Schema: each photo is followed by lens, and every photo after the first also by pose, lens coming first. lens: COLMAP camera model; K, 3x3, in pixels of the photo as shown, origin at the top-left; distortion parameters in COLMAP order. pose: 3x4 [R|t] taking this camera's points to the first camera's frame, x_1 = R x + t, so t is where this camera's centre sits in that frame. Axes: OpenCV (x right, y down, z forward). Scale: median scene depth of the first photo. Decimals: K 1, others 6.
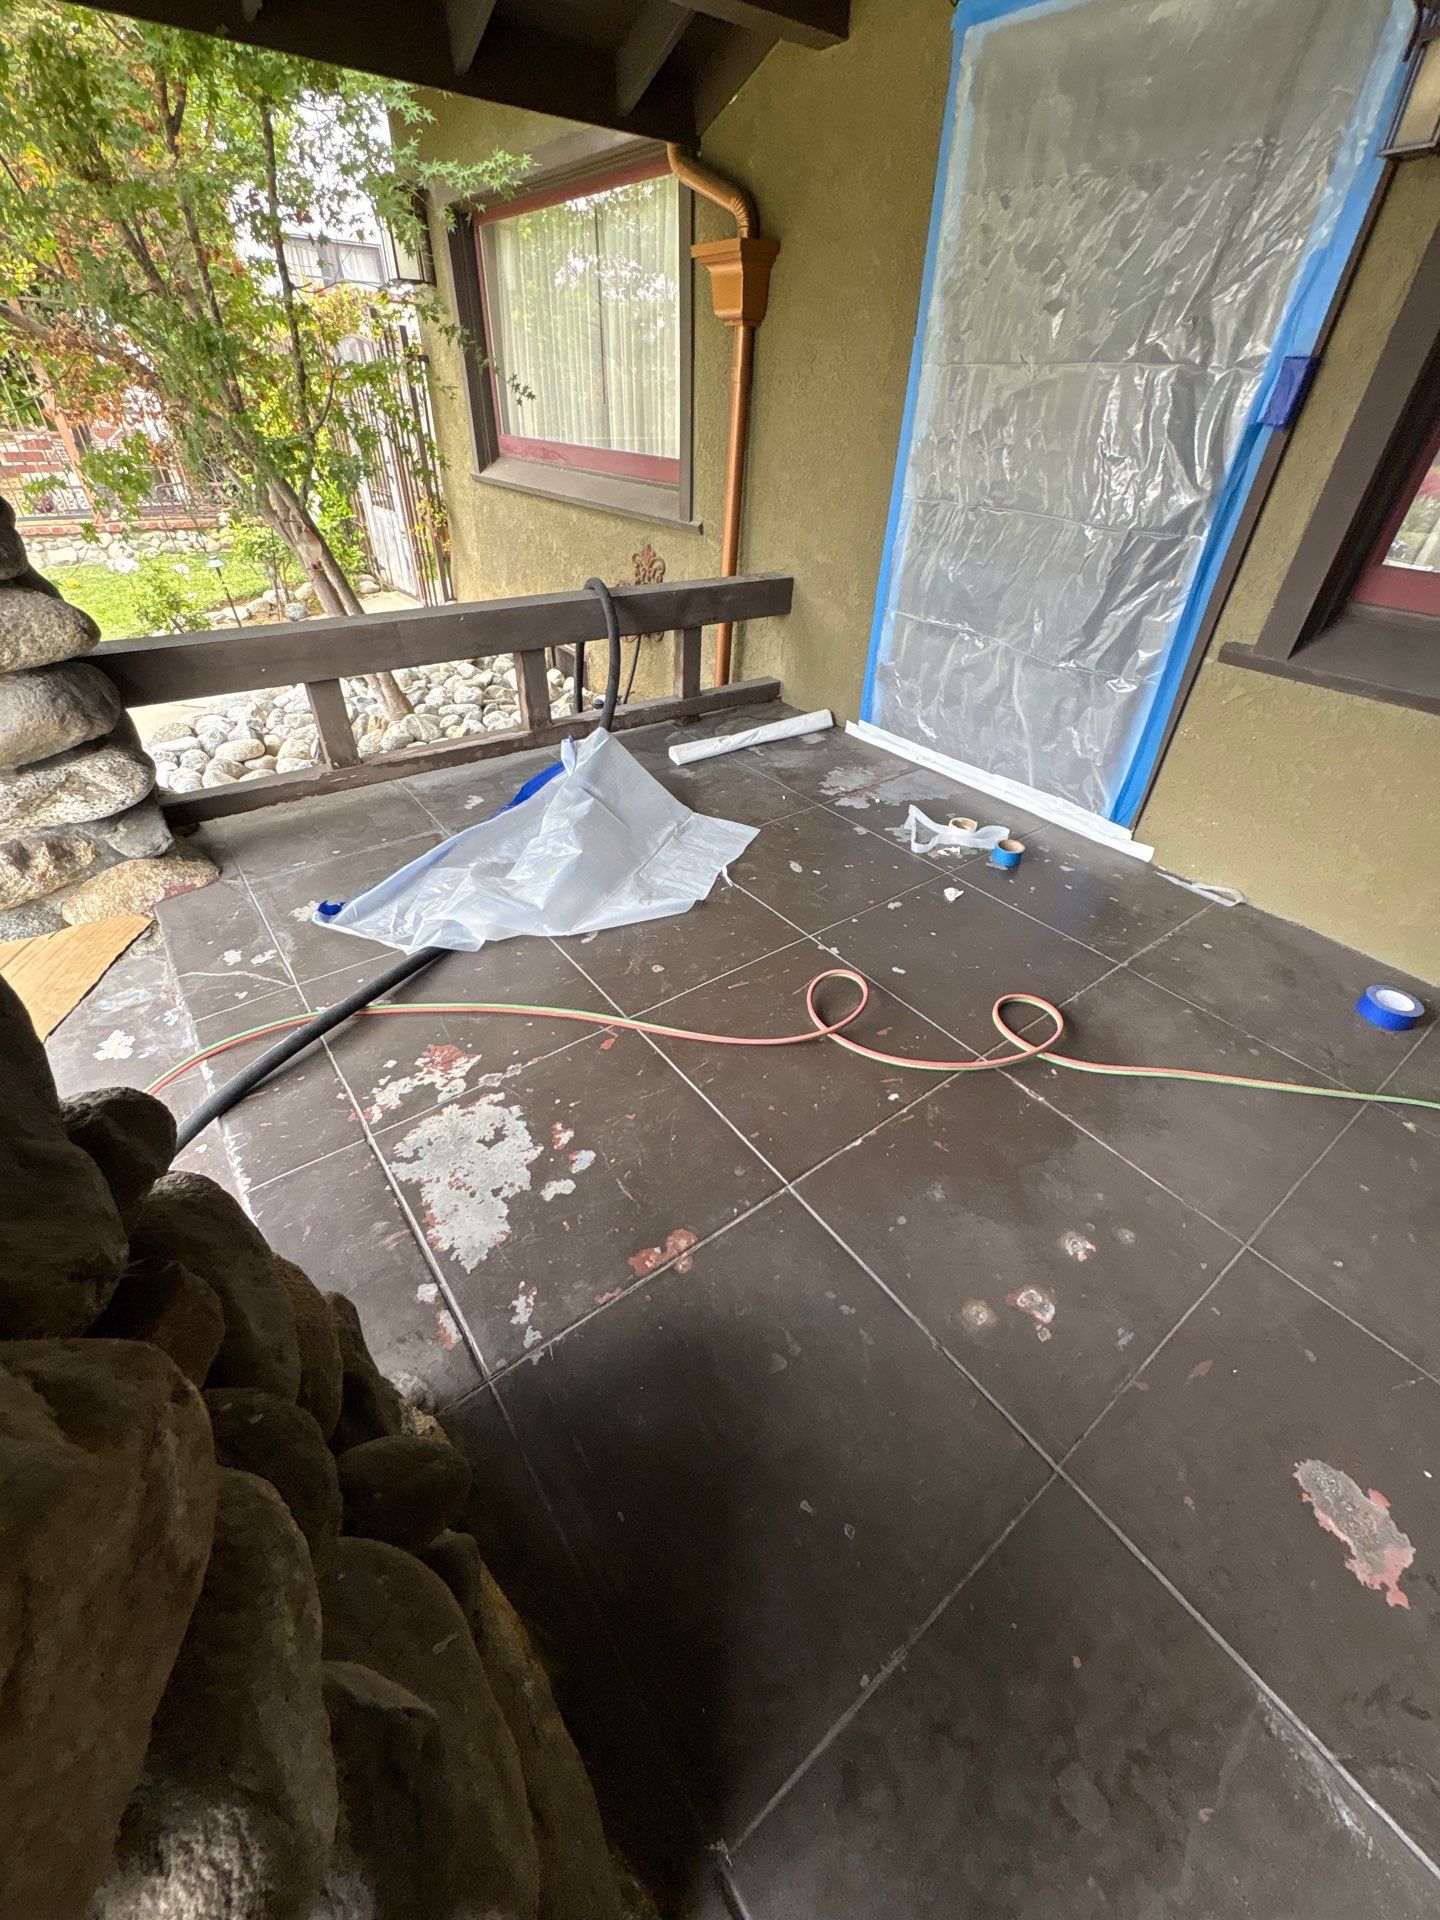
lens RADIAL K [[763.5, 0, 720.0], [0, 763.5, 960.0], [0, 0, 1]] dist [-0.004450, 0.002876]
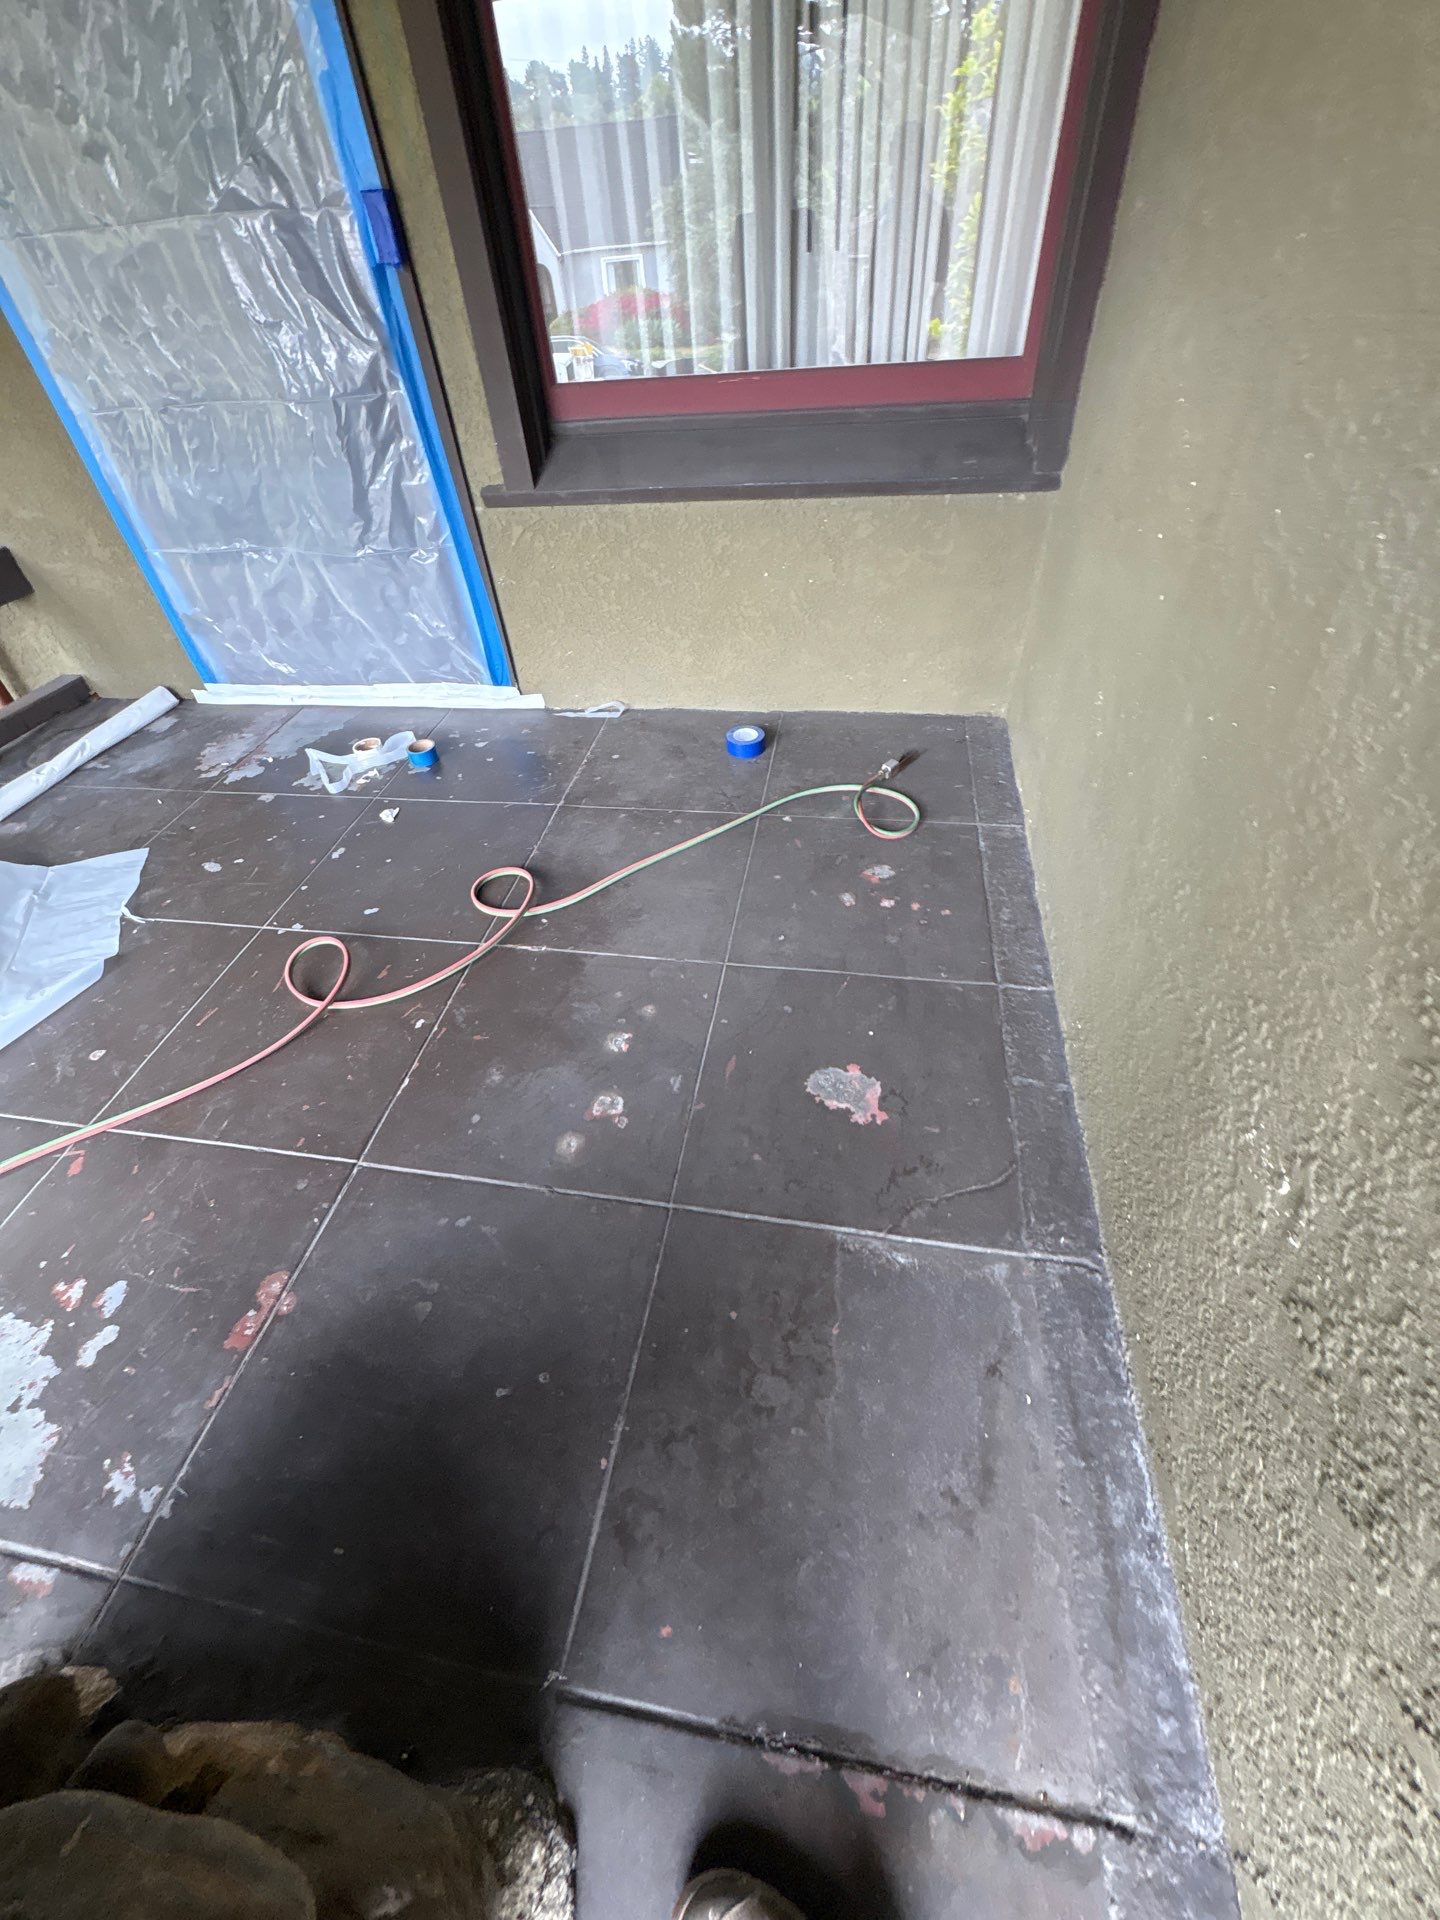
lens RADIAL K [[761.9, 0, 720.0], [0, 761.9, 960.0], [0, 0, 1]] dist [-0.000149, -0.000375]
pose [[0.724844, -0.527994, 0.442519, 0.082938], [0.477876, 0.848032, 0.229075, 0.049360], [-0.496221, 0.045425, 0.867007, -0.044650]]
